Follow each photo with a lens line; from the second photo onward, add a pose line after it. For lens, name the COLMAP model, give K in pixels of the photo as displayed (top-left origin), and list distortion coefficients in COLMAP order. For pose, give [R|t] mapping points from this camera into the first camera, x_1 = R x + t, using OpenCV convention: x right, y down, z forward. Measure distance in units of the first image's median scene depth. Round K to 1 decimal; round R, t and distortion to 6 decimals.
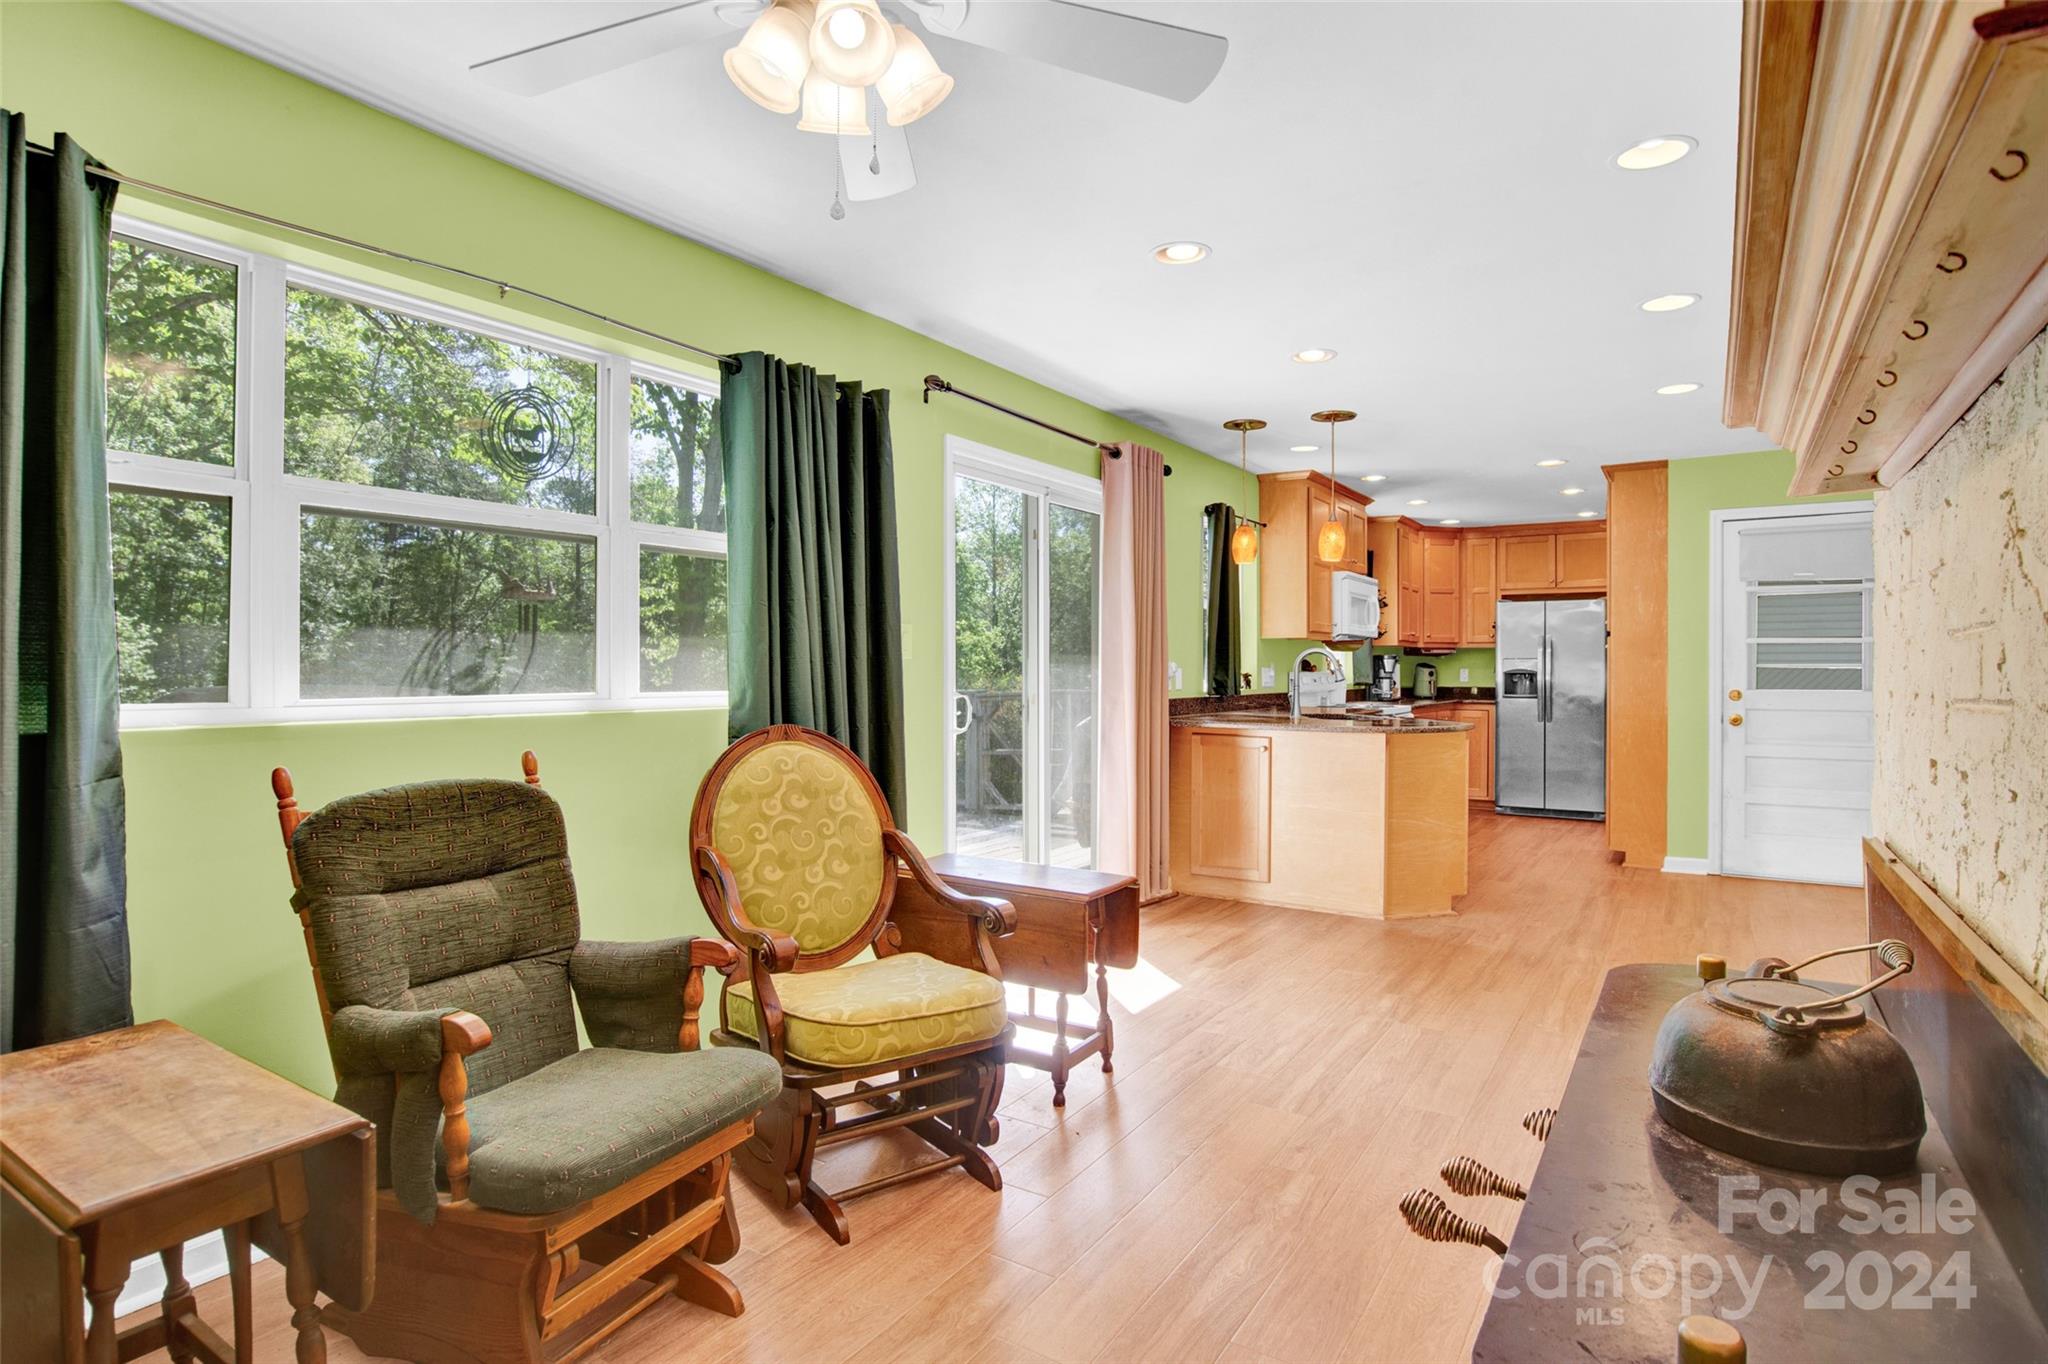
lens RADIAL K [[1055.8, 0, 1043.9], [0, 1055.8, 672.1], [0, 0, 1]] dist [-0.016287, -0.001281]
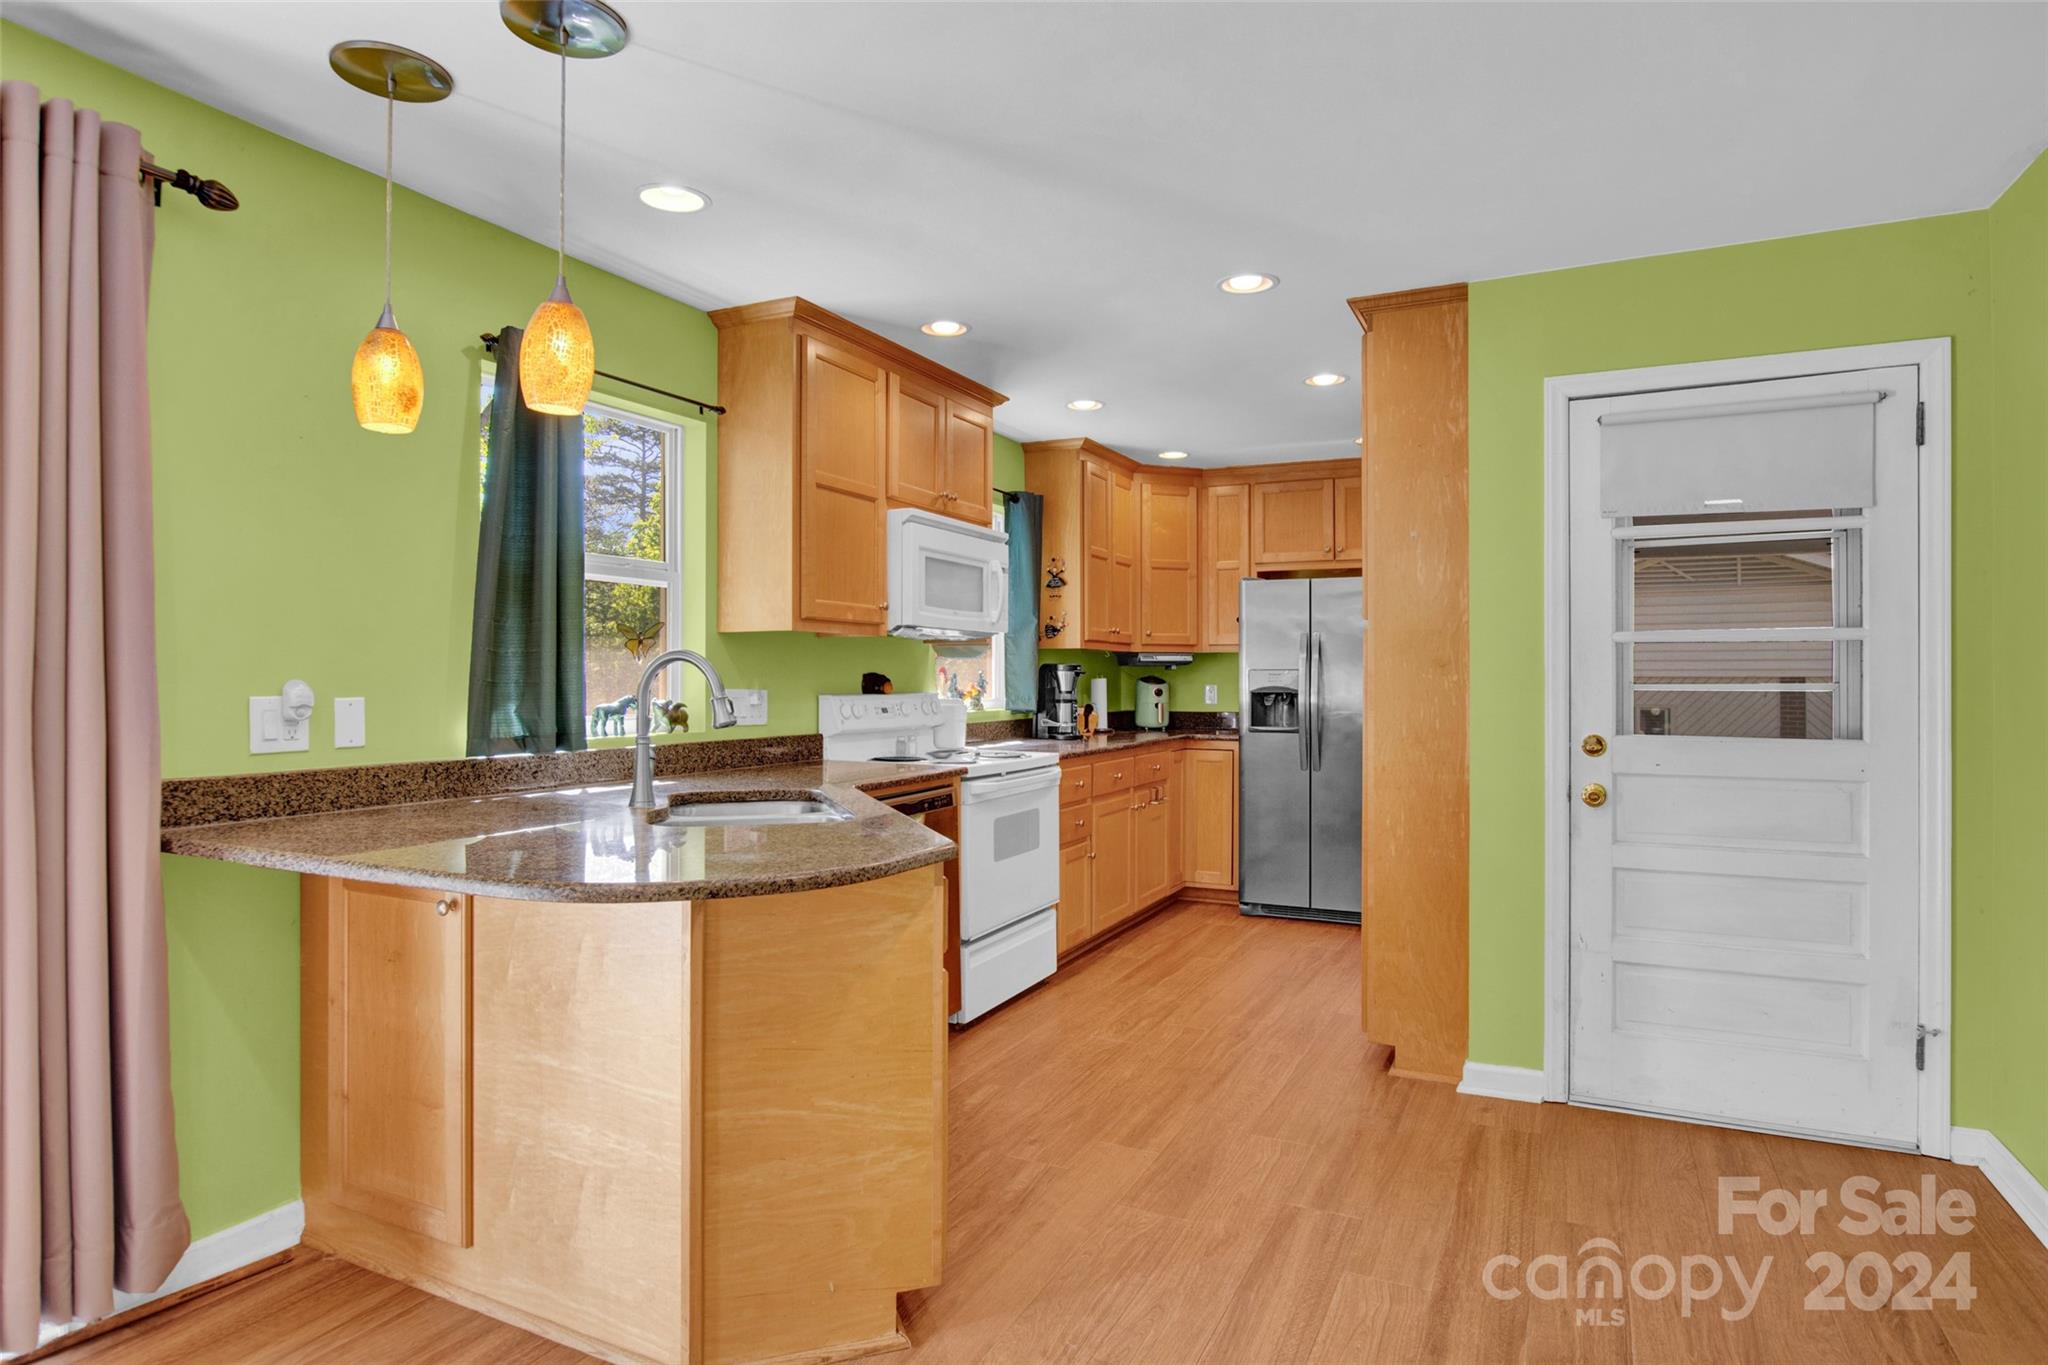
lens RADIAL K [[1150.9, 0, 1015.9], [0, 1150.9, 671.9], [0, 0, 1]] dist [-0.013159, 0.001082]
pose [[0.993523, -0.001178, 0.113623, 0.223524], [0.002064, 0.999968, -0.007685, -0.006502], [-0.113610, 0.007869, 0.993494, 0.336474]]
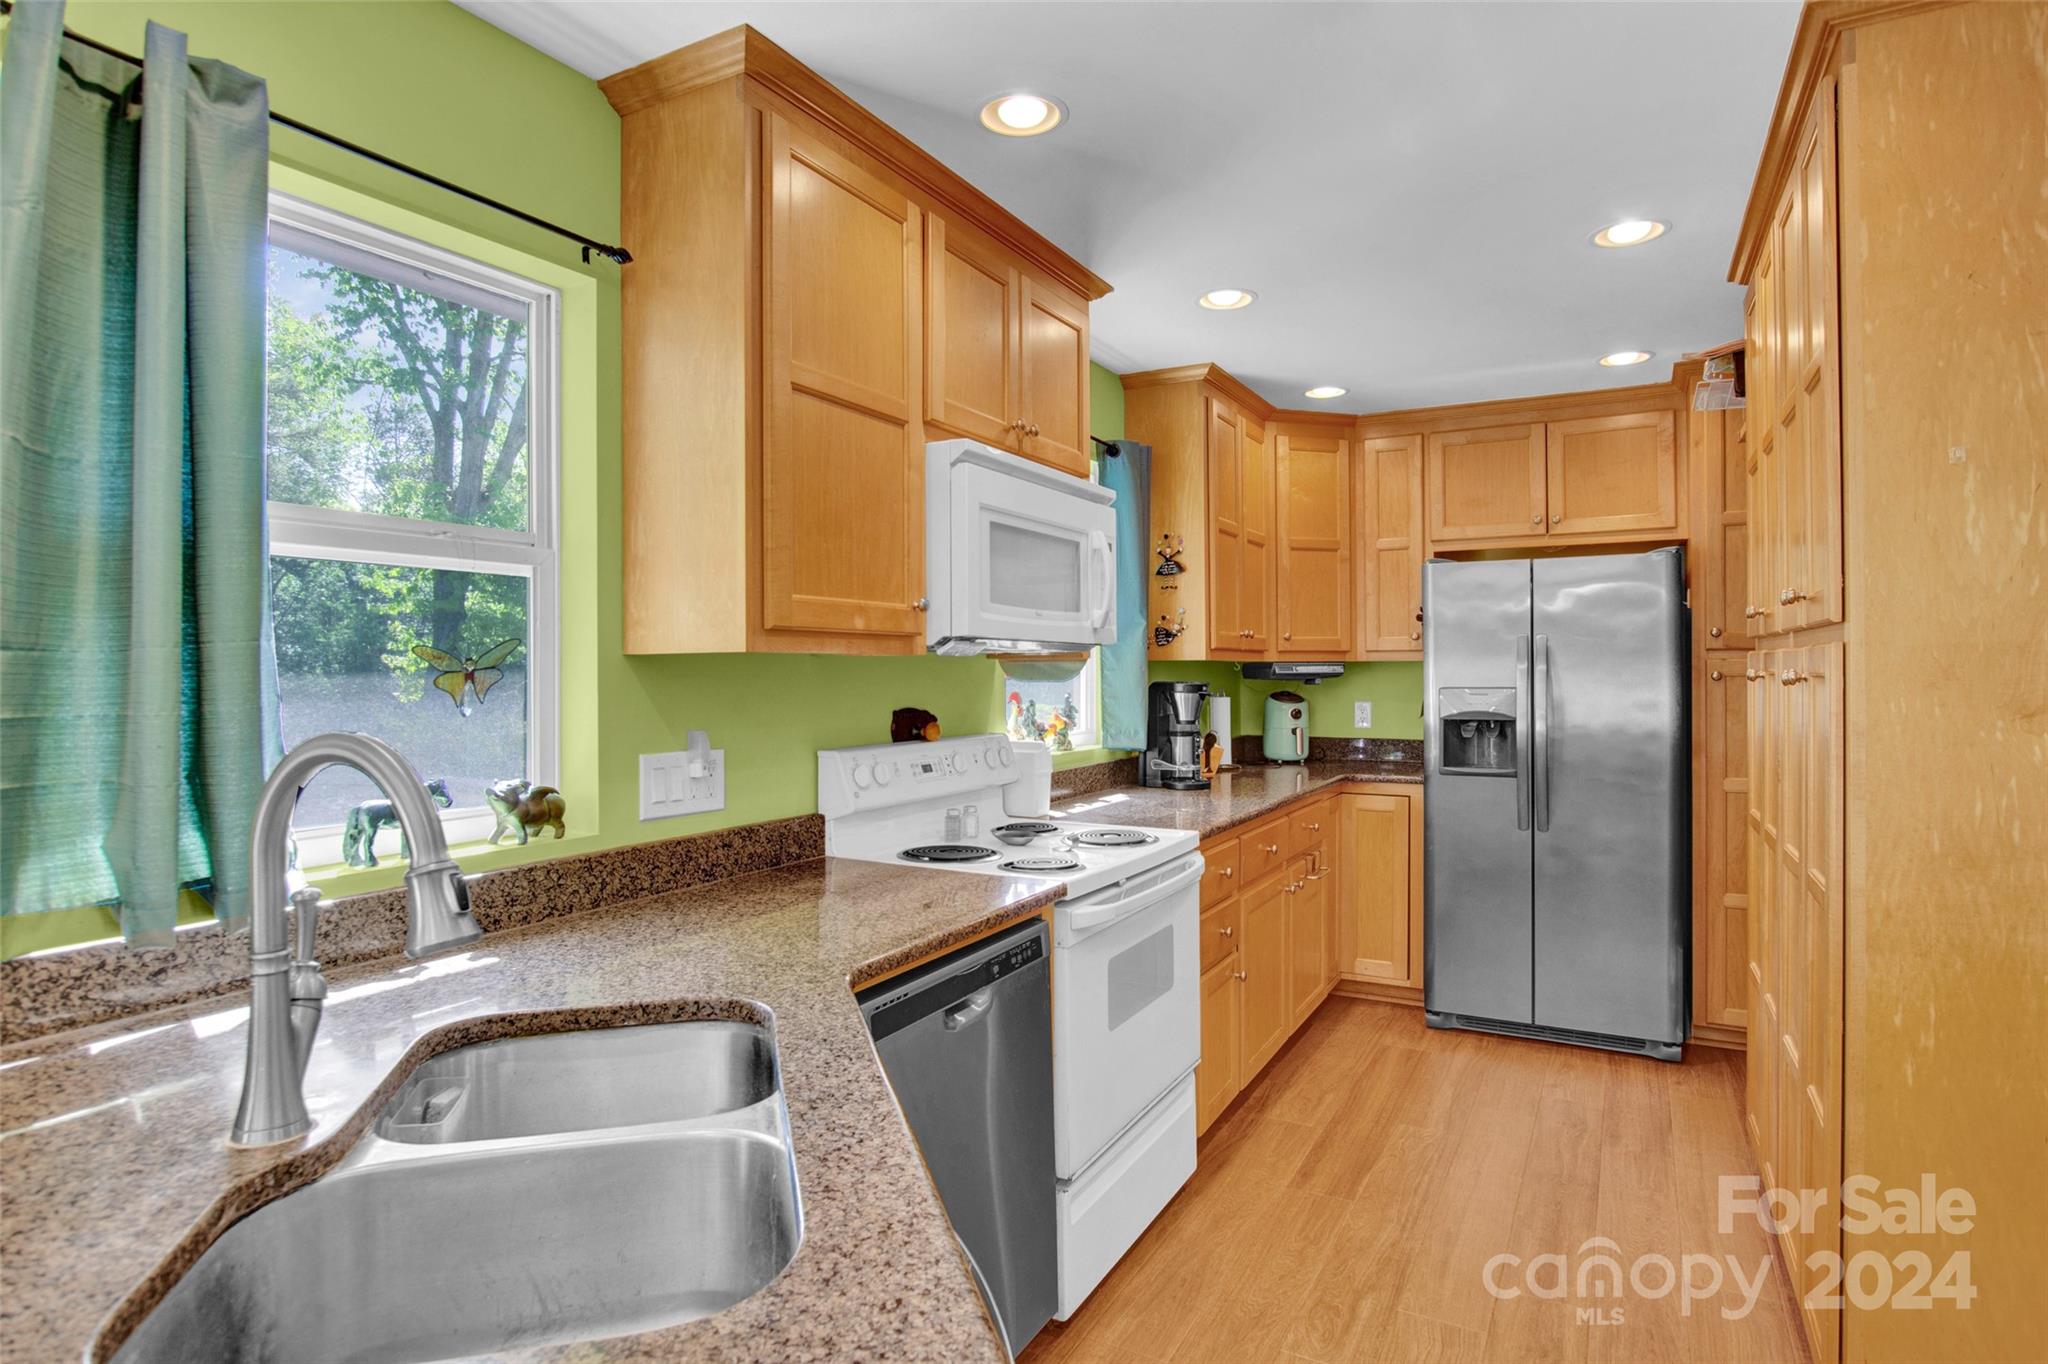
lens RADIAL K [[1150.9, 0, 1022.7], [0, 1150.9, 671.3], [0, 0, 1]] dist [-0.013159, 0.001082]
pose [[0.997679, -0.008397, 0.067579, 0.229098], [0.008697, 0.999954, -0.004156, -0.019623], [-0.067541, 0.004734, 0.997705, 0.530649]]
